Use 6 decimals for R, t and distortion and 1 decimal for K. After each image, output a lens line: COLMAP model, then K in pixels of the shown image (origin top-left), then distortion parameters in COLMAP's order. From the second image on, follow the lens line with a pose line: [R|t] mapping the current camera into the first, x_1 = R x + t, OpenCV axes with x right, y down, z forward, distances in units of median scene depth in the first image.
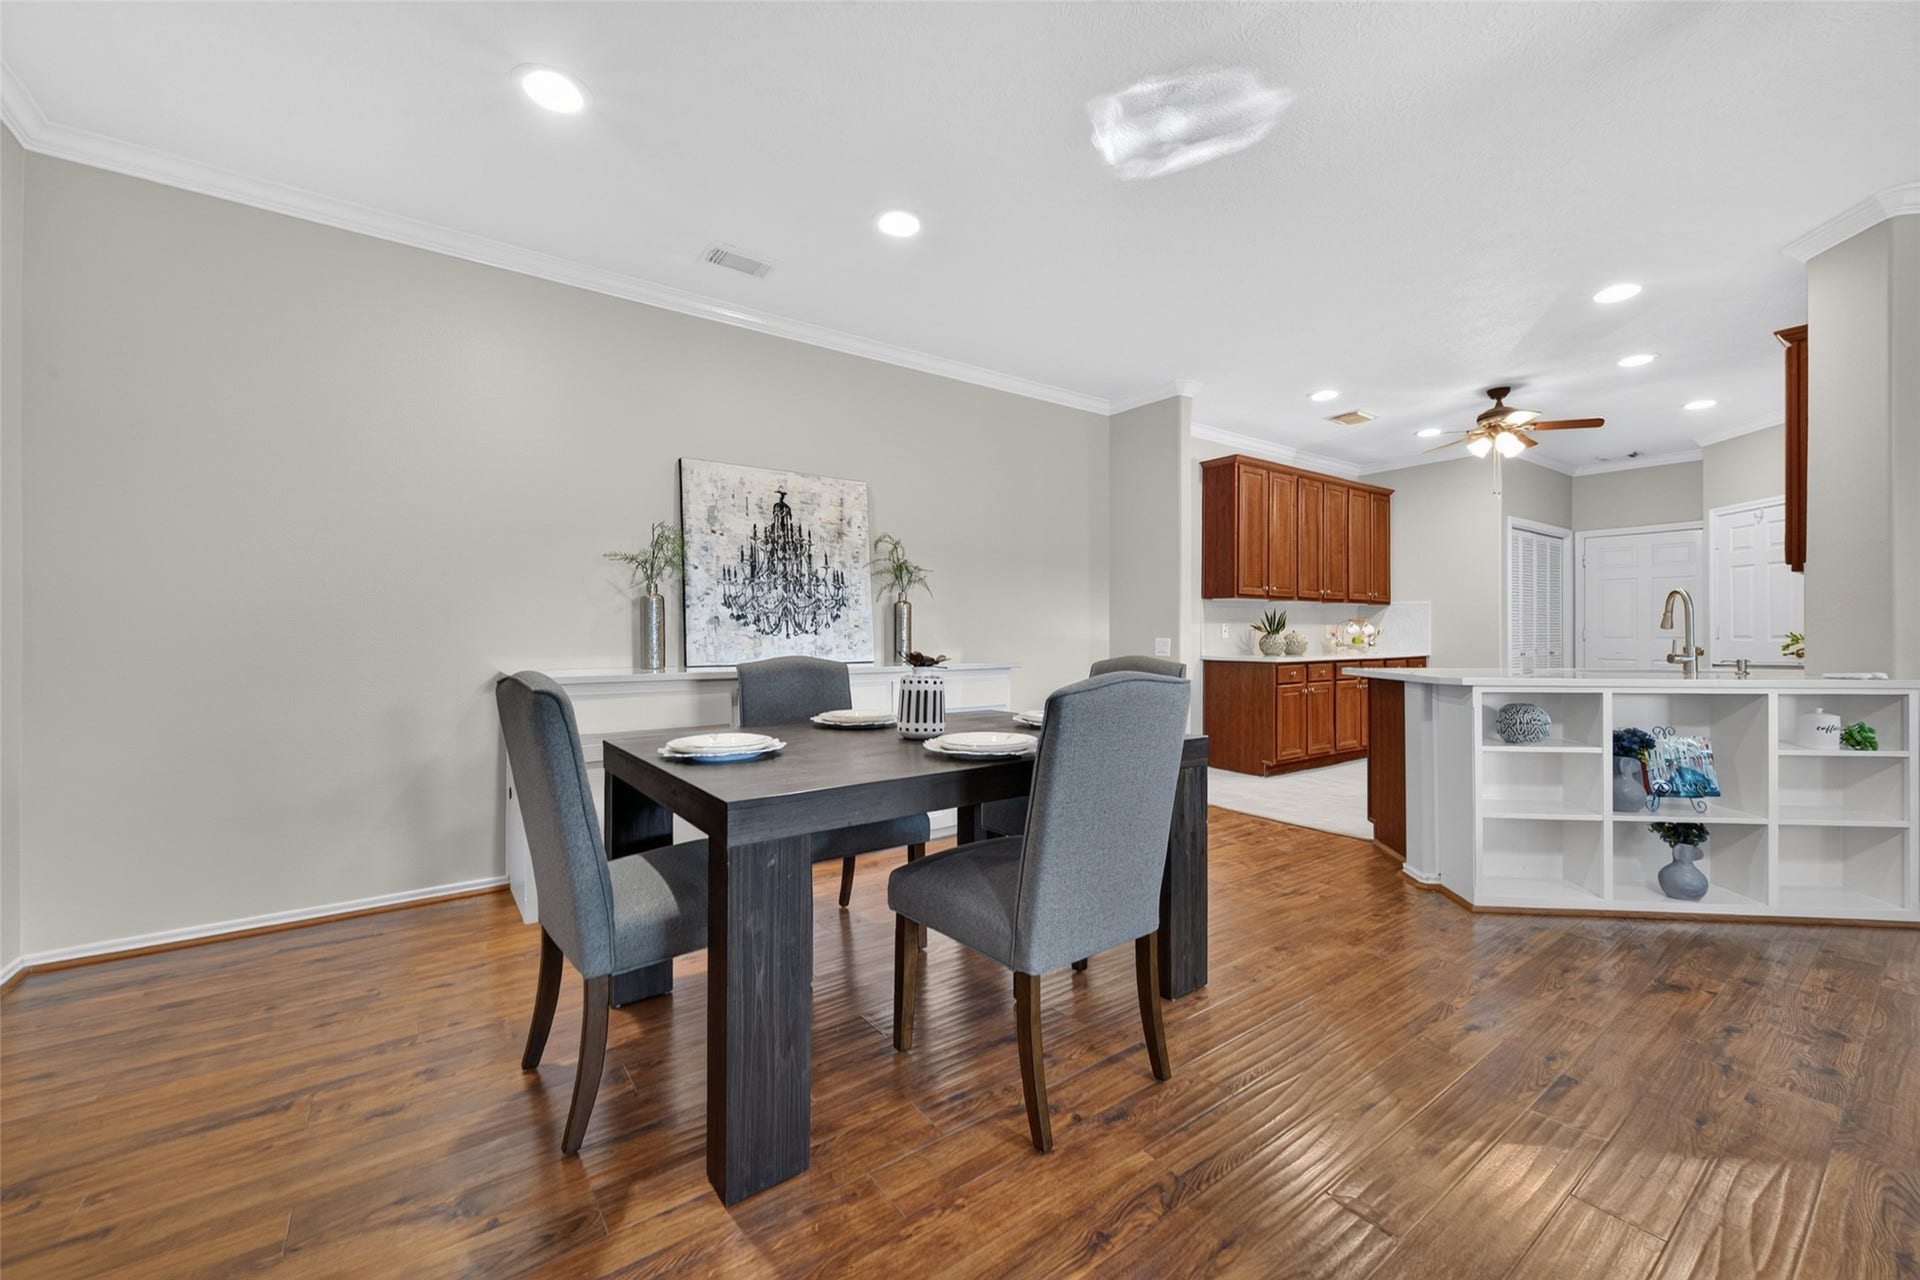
lens RADIAL K [[748.4, 0, 961.6], [0, 748.4, 633.6], [0, 0, 1]] dist [0.002286, -0.000026]
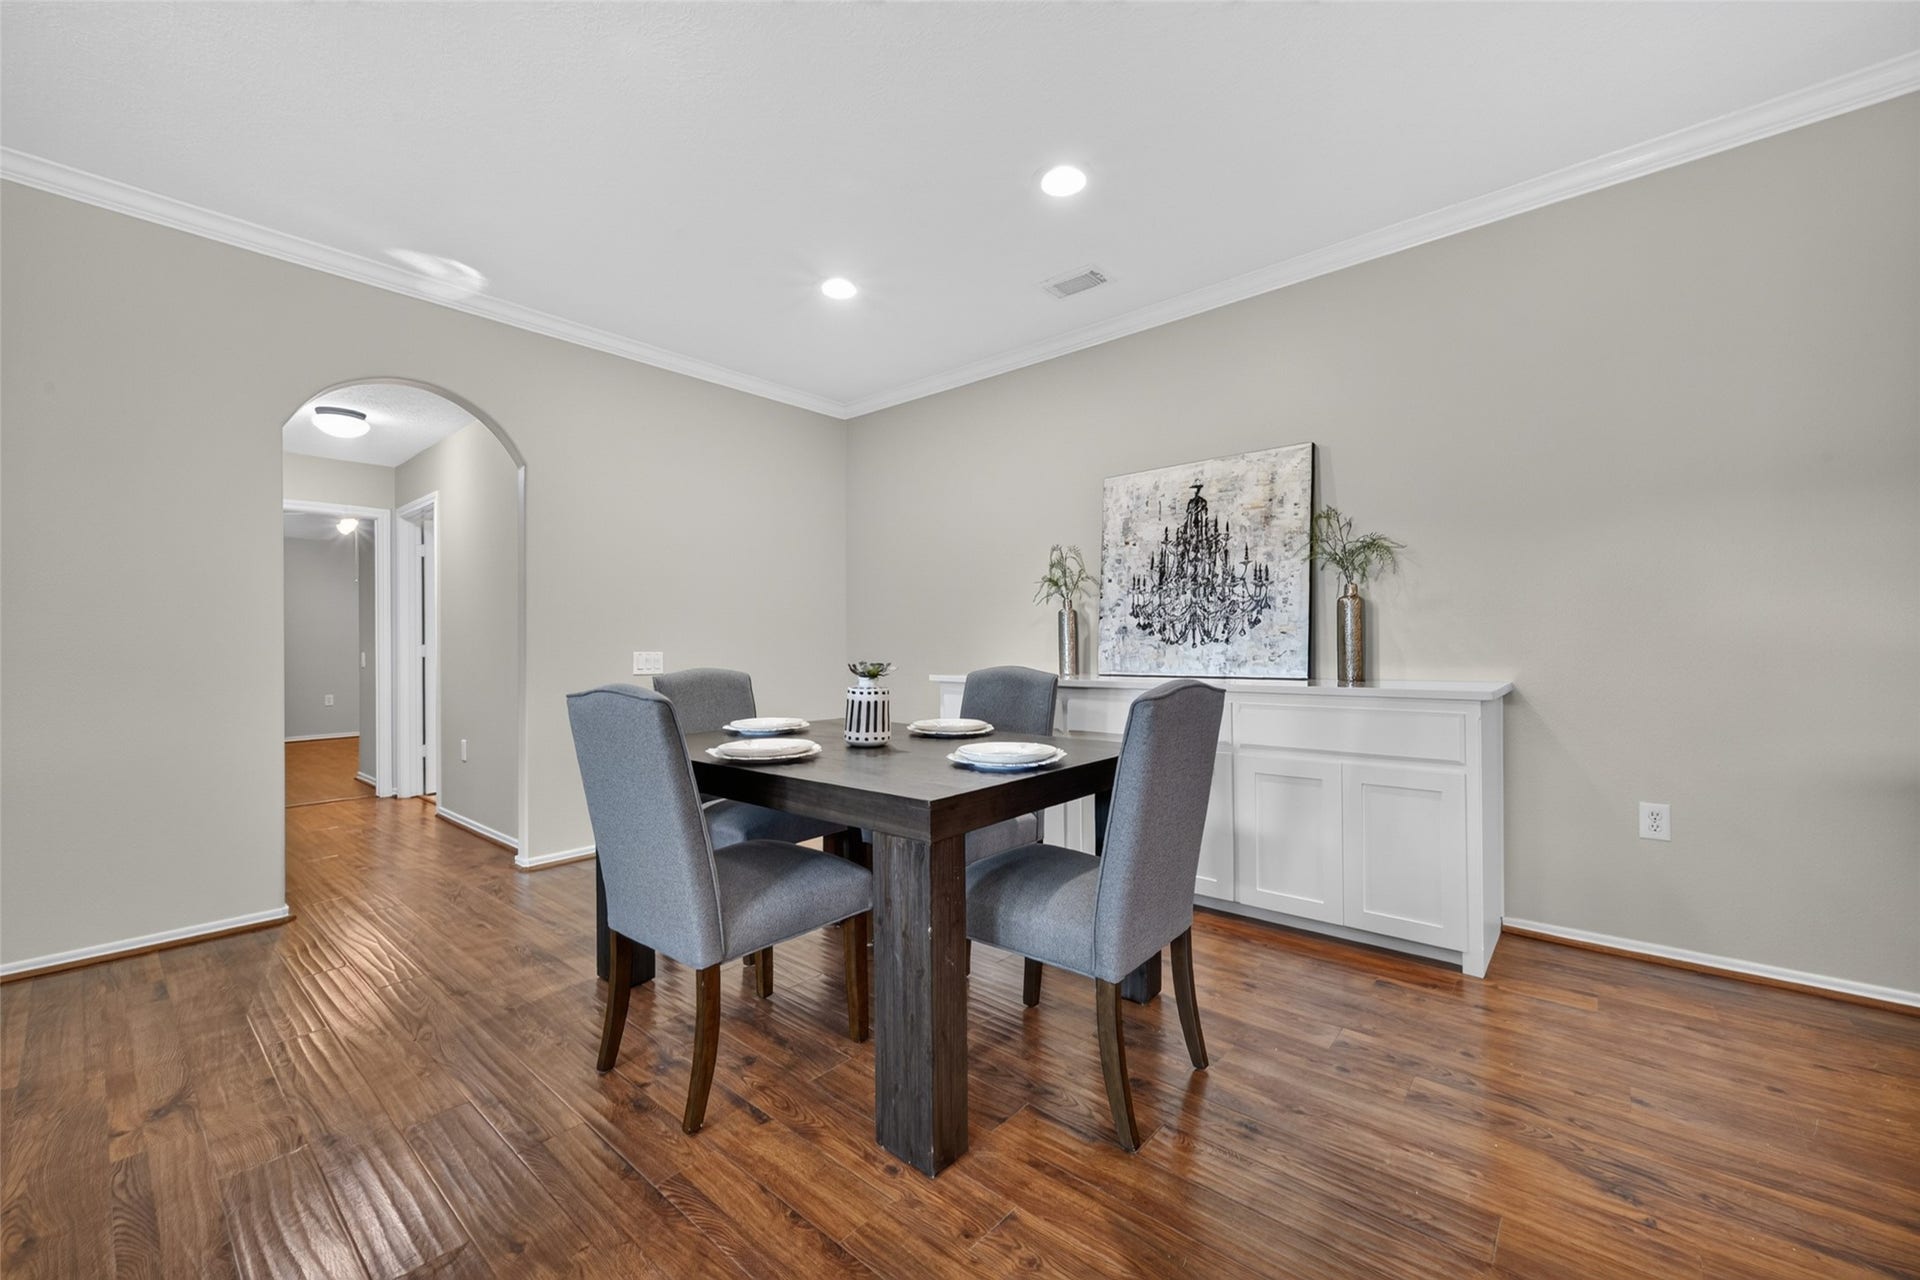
lens RADIAL K [[748.4, 0, 959.9], [0, 748.4, 650.4], [0, 0, 1]] dist [0.002286, -0.000026]
pose [[0.235749, 0.002485, -0.971811, 0.572905], [0.010601, 0.999931, 0.005129, 0.001600], [0.971756, -0.011512, 0.235707, 0.513091]]
